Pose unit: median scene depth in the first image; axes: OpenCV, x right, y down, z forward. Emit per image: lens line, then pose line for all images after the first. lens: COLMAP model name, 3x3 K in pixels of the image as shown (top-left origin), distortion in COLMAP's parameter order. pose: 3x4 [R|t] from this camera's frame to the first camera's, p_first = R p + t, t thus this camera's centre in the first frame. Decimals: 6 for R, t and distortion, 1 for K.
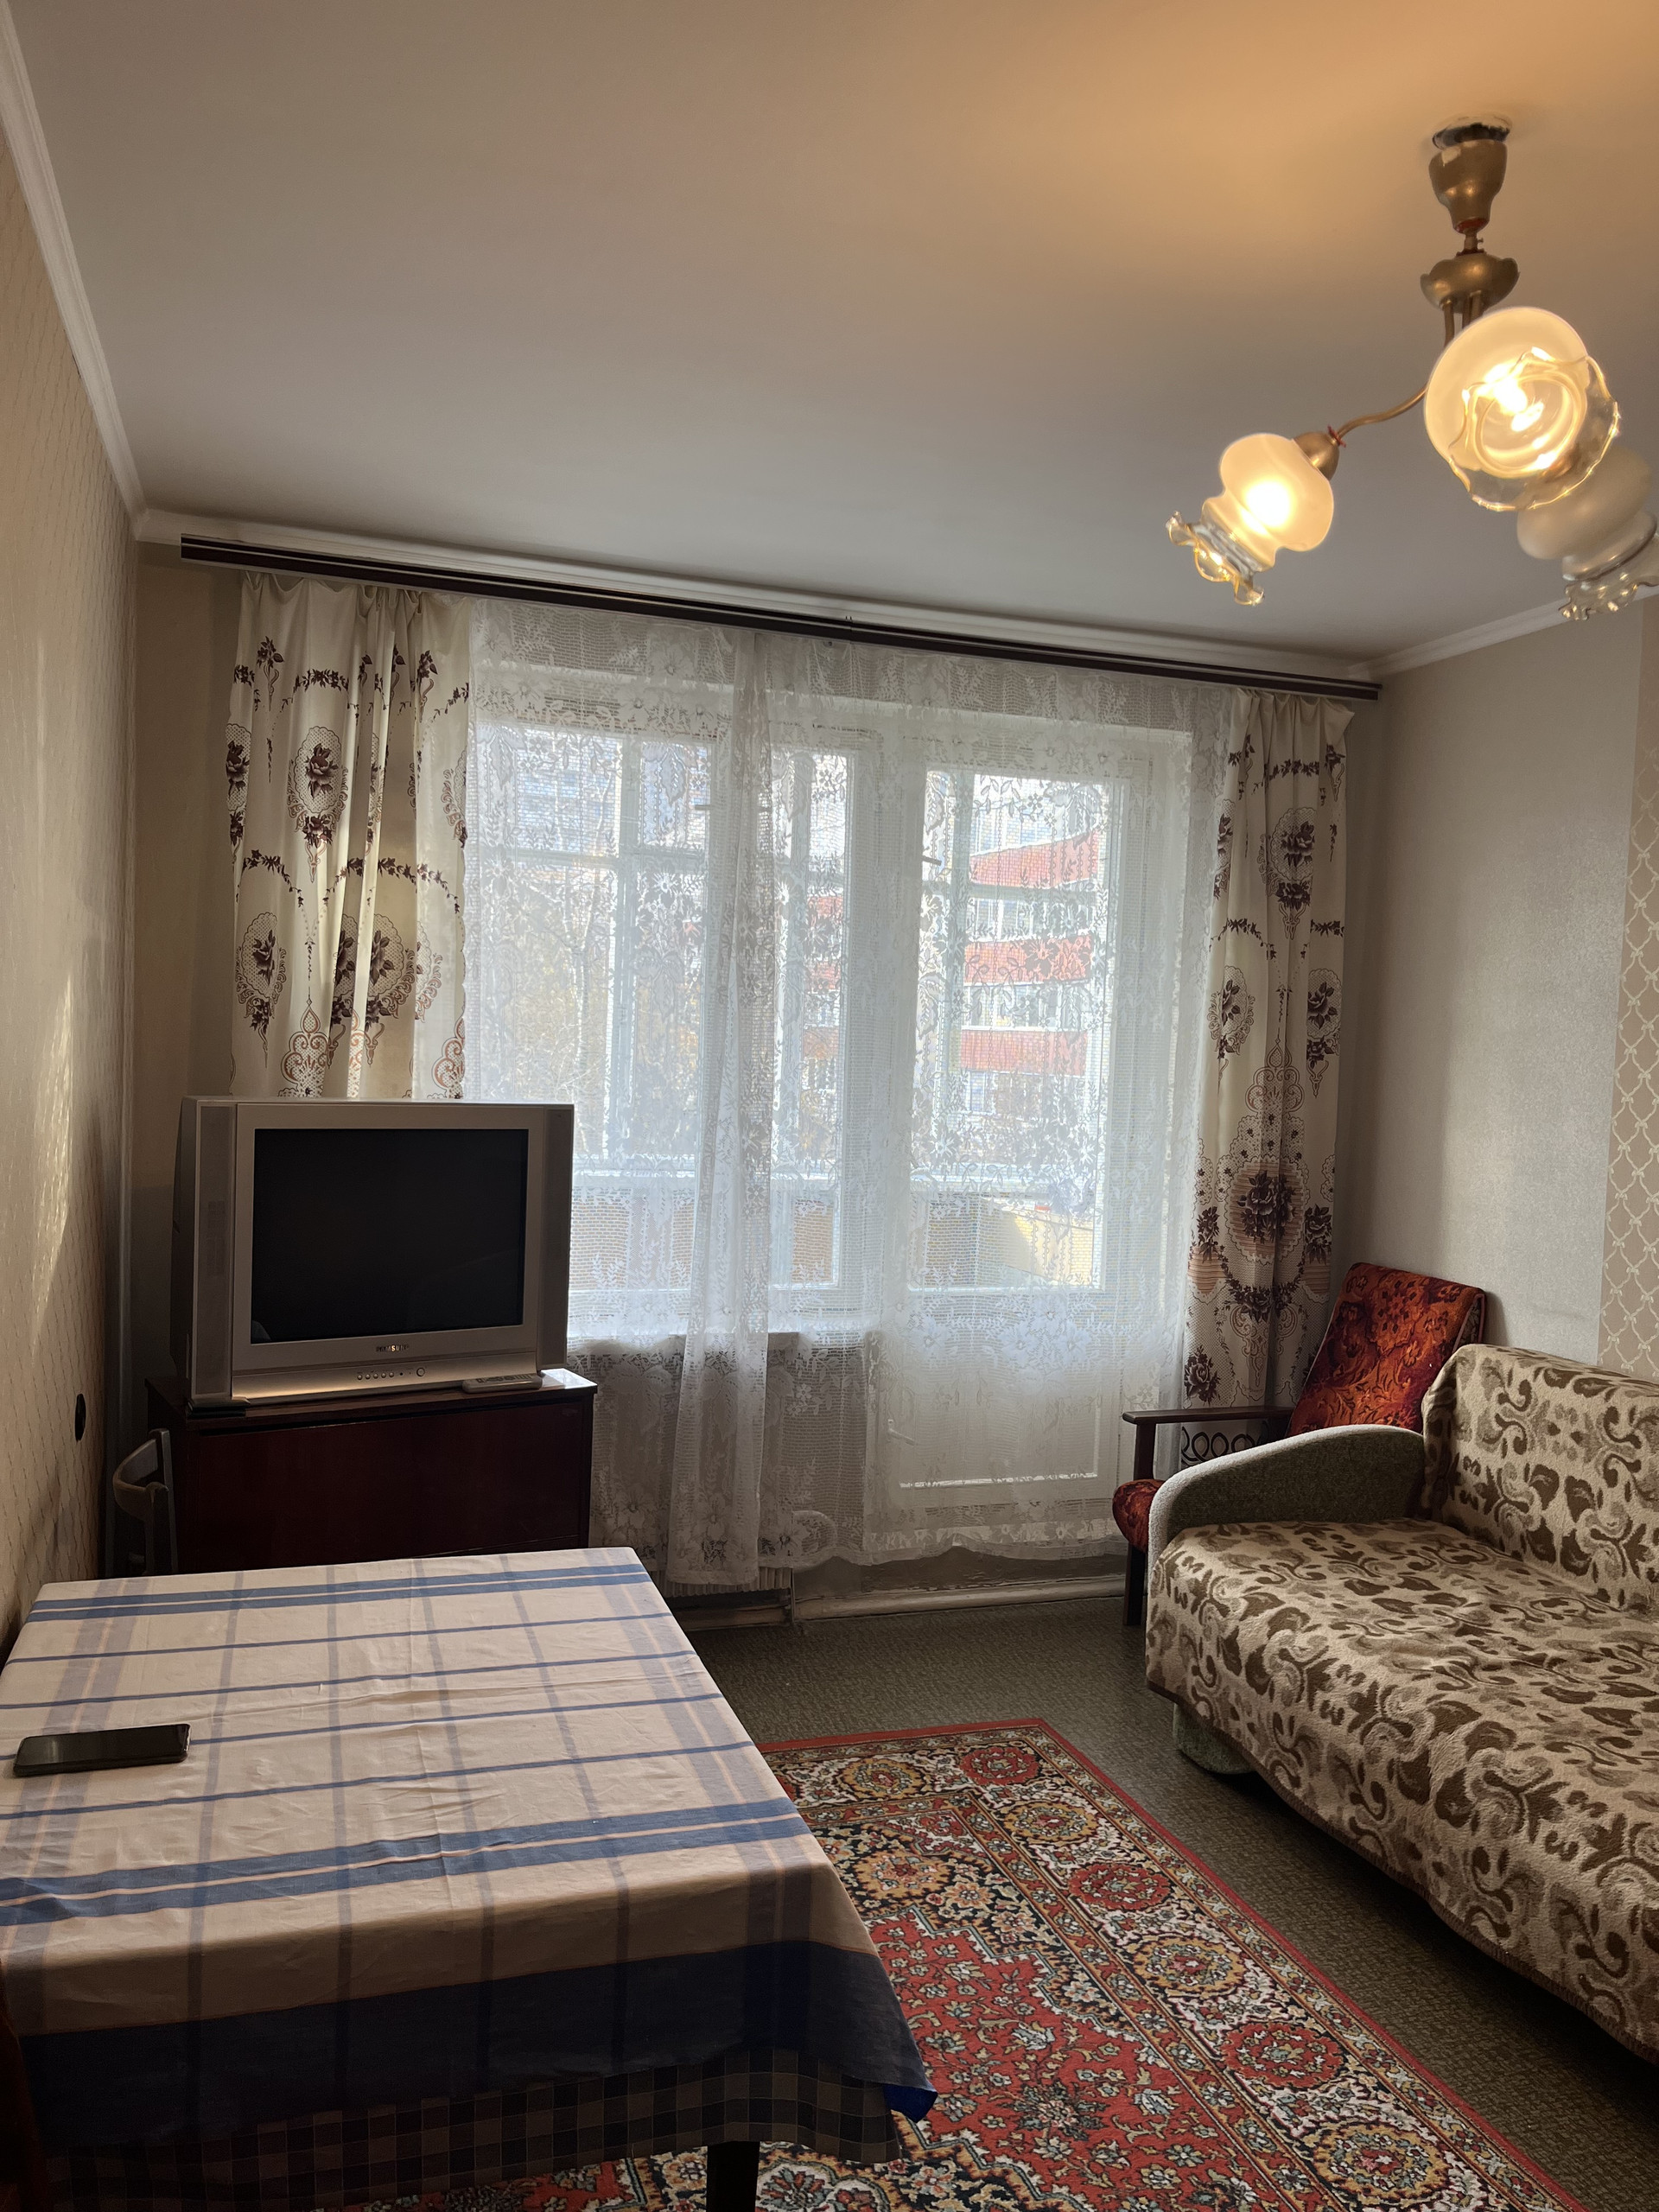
lens RADIAL K [[1680.2, 0, 839.4], [0, 1680.2, 1123.8], [0, 0, 1]] dist [0.031778, -0.016642]
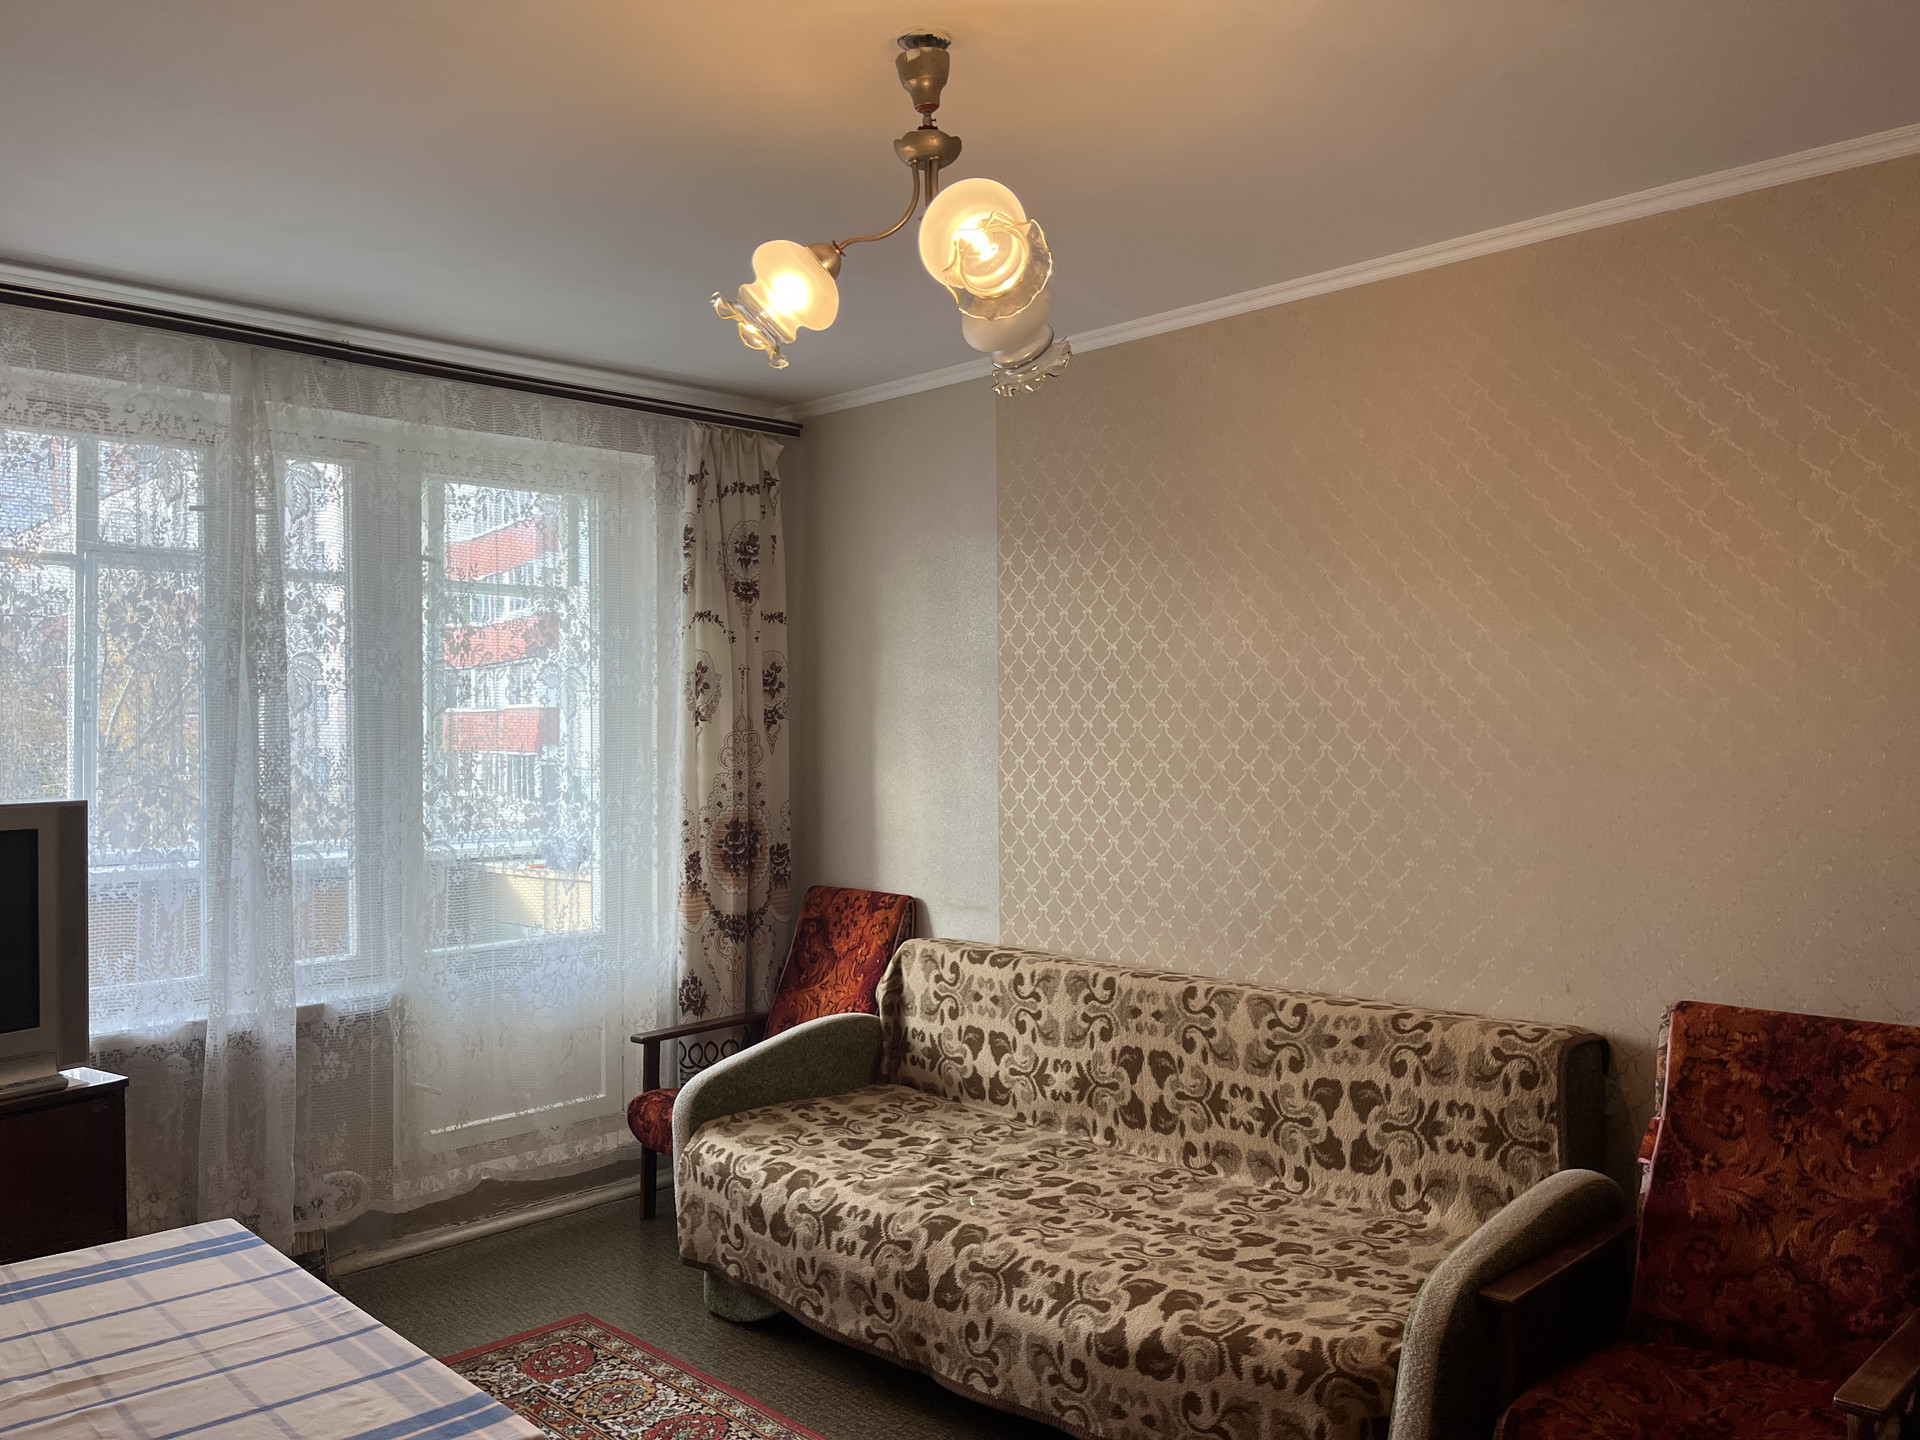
lens RADIAL K [[1468.7, 0, 960.0], [0, 1468.7, 720.0], [0, 0, 1]] dist [0.070464, -0.092672]
pose [[0.897069, -0.044241, 0.439670, -0.076571], [0.064281, 0.997457, -0.030787, 0.000872], [-0.437190, 0.055881, 0.897631, -0.028913]]
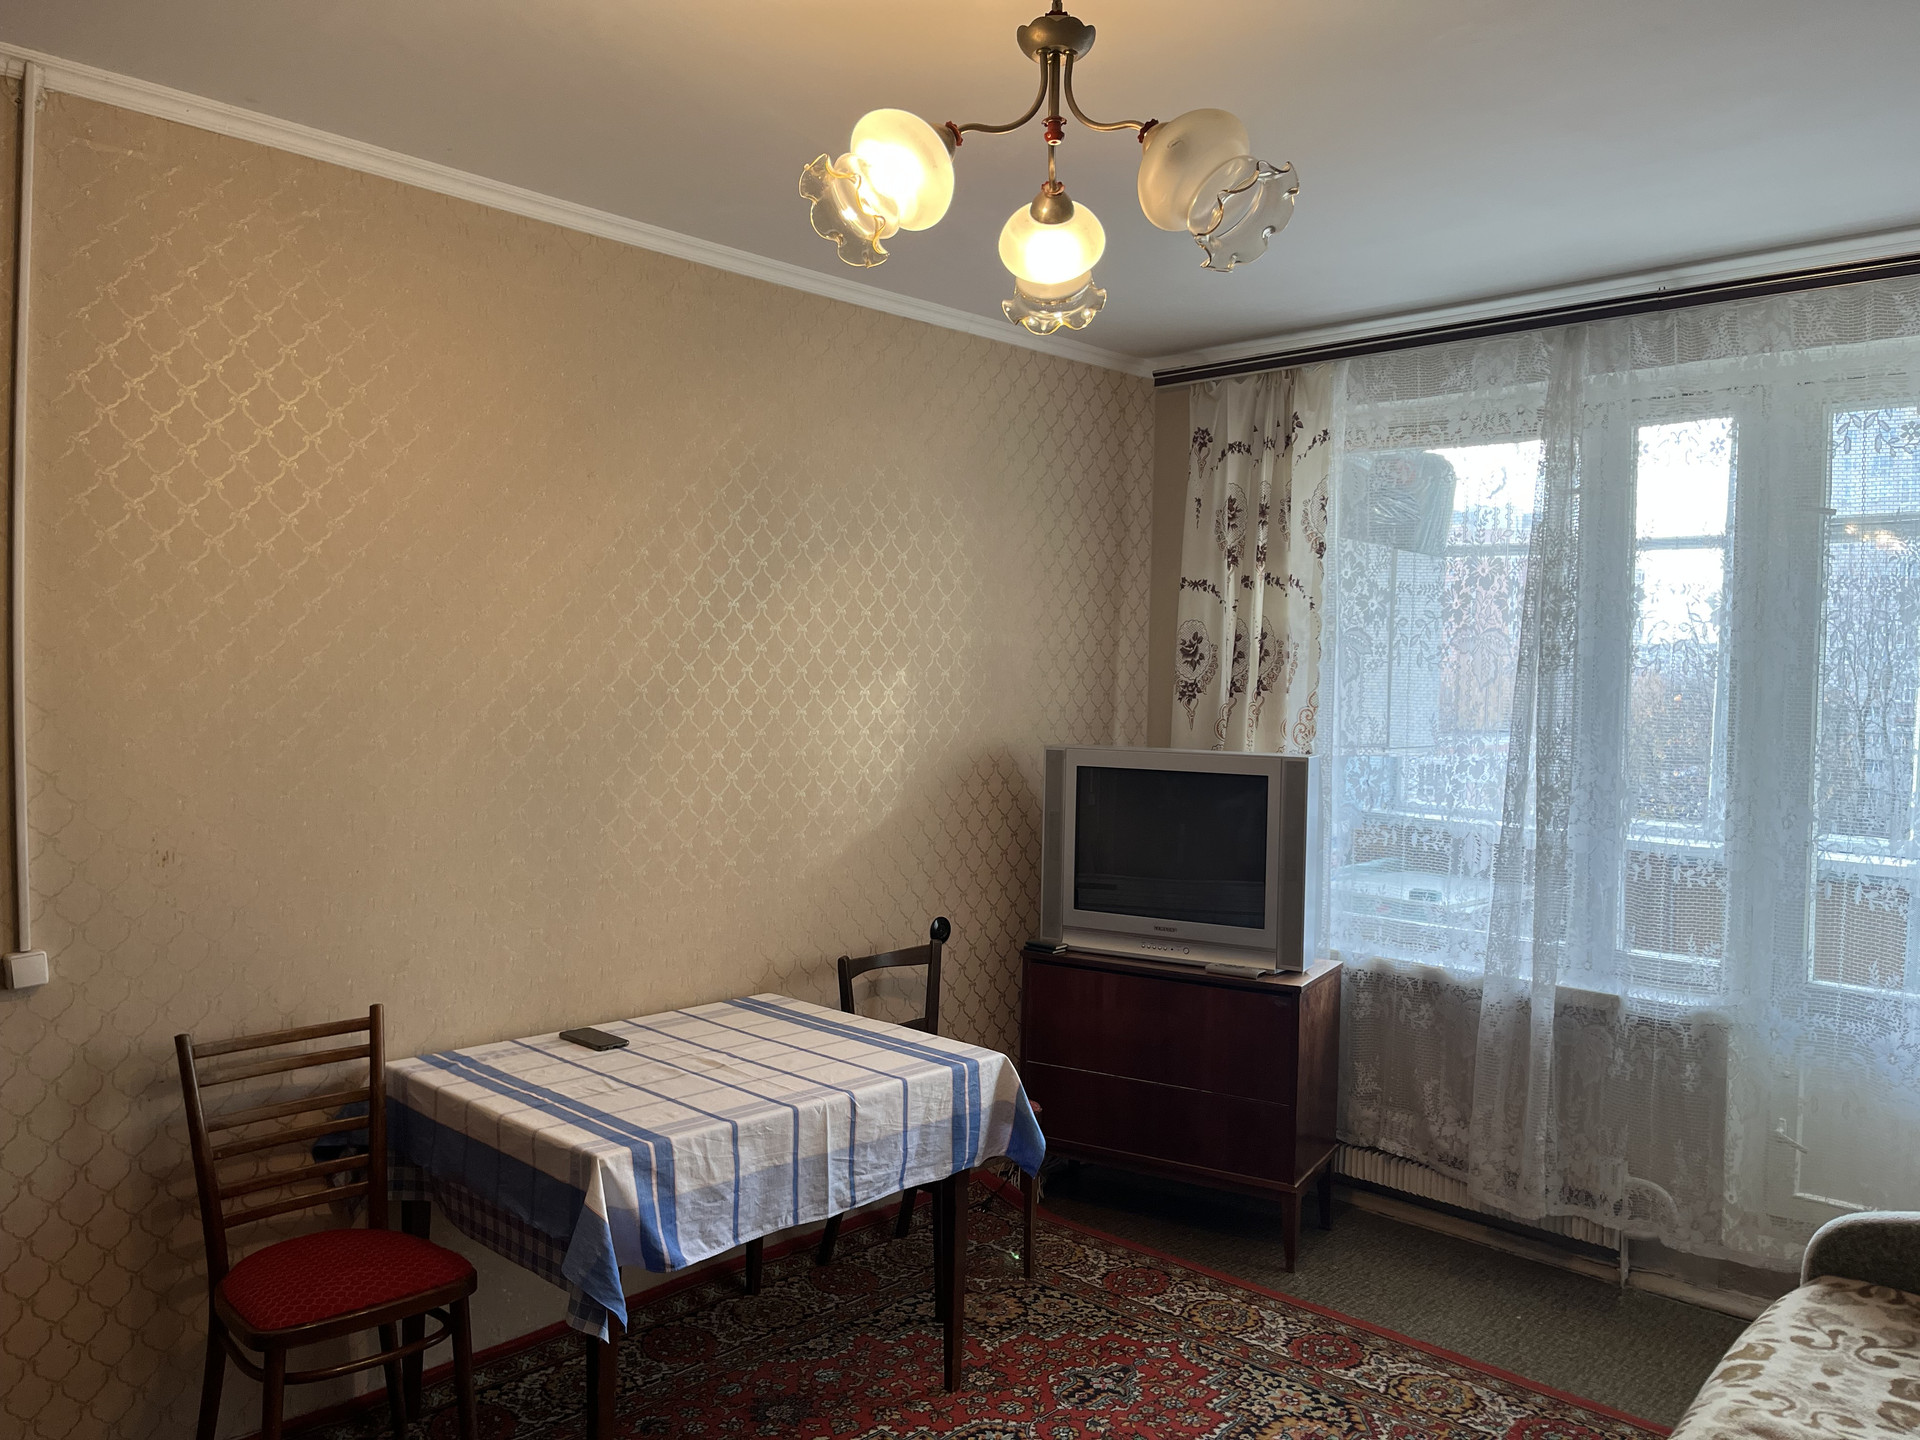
lens RADIAL K [[1458.4, 0, 1002.3], [0, 1458.4, 725.2], [0, 0, 1]] dist [0.031778, -0.016642]
pose [[0.492945, -0.008028, -0.870024, 0.626267], [-0.056132, 0.997581, -0.041009, 0.021069], [0.868248, 0.069051, 0.491301, 0.261623]]
